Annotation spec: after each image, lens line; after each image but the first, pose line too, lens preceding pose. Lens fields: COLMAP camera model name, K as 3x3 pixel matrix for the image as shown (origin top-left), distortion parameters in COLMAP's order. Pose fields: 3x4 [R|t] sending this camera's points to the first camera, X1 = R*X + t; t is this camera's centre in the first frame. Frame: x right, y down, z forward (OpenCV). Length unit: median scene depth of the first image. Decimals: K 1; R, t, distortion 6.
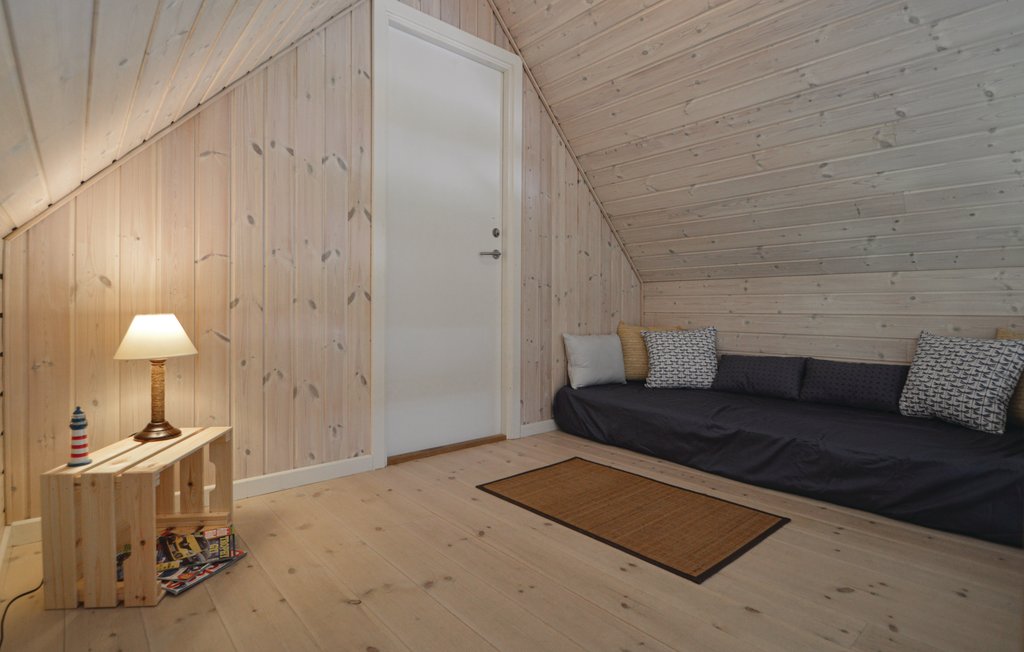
lens RADIAL K [[651.5, 0, 509.8], [0, 651.5, 327.8], [0, 0, 1]] dist [0.001707, -0.000860]
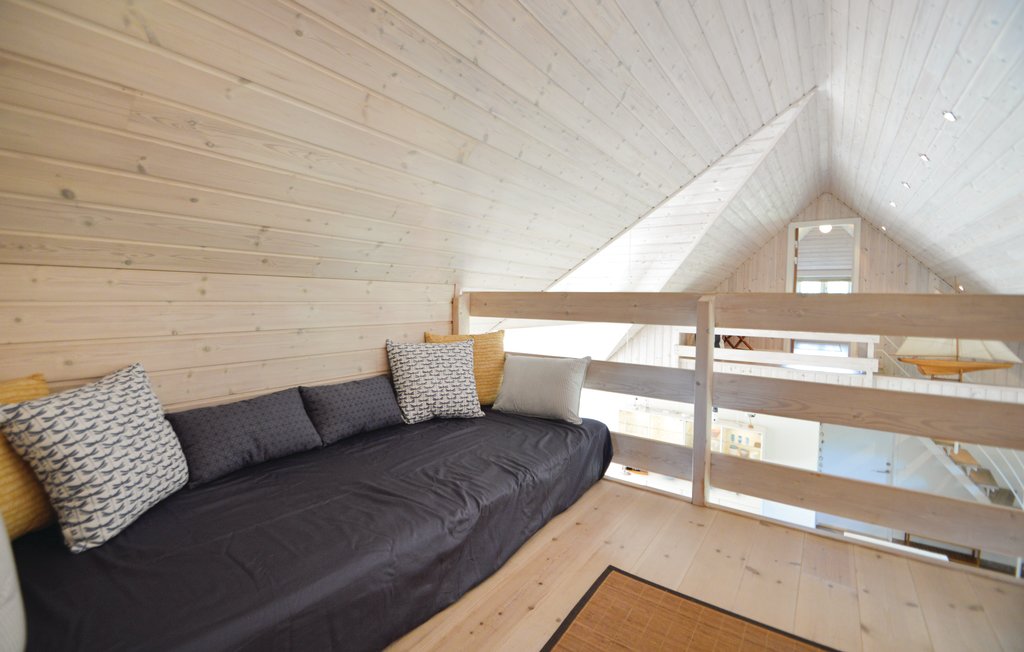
lens RADIAL K [[446.5, 0, 506.0], [0, 446.5, 320.4], [0, 0, 1]] dist [-0.011089, -0.001670]
pose [[-0.230244, -0.059680, 0.971301, -0.095251], [-0.002778, 0.998154, 0.060671, -0.066149], [-0.973129, 0.011271, -0.229985, 0.933147]]
